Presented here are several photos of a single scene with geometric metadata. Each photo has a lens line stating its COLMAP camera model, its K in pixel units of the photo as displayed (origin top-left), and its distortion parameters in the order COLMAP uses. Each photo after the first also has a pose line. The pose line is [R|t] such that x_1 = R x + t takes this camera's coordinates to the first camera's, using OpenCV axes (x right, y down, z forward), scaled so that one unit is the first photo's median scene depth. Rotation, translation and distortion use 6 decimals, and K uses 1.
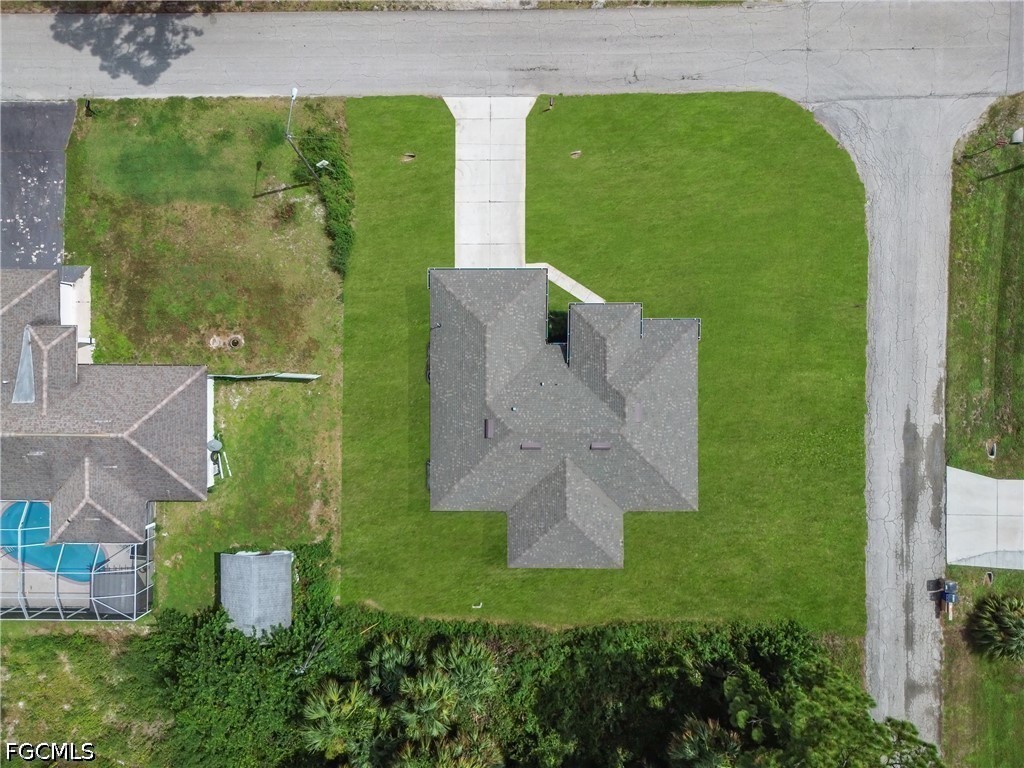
lens RADIAL K [[717.6, 0, 510.7], [0, 717.6, 385.9], [0, 0, 1]] dist [0.062623, -0.048780]
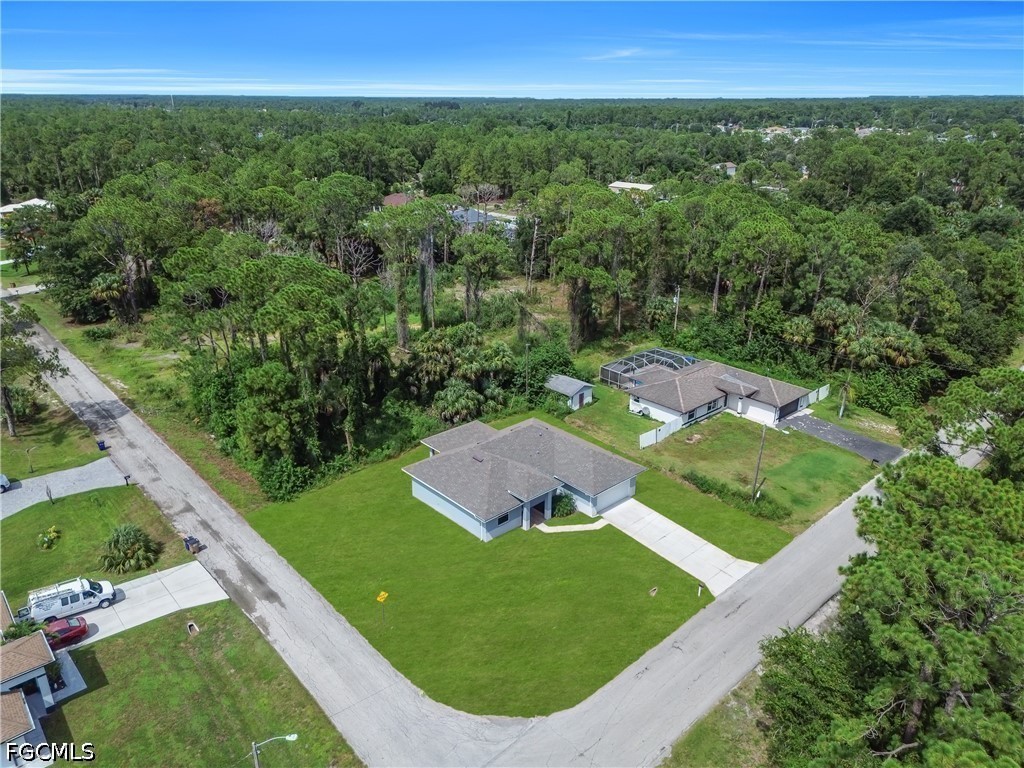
lens RADIAL K [[717.6, 0, 510.7], [0, 717.6, 385.9], [0, 0, 1]] dist [0.062623, -0.048780]
pose [[-0.744158, 0.261407, -0.614732, 0.882982], [-0.668004, -0.291261, 0.684790, -0.863949], [-0.000039, 0.920236, 0.391365, 0.252969]]
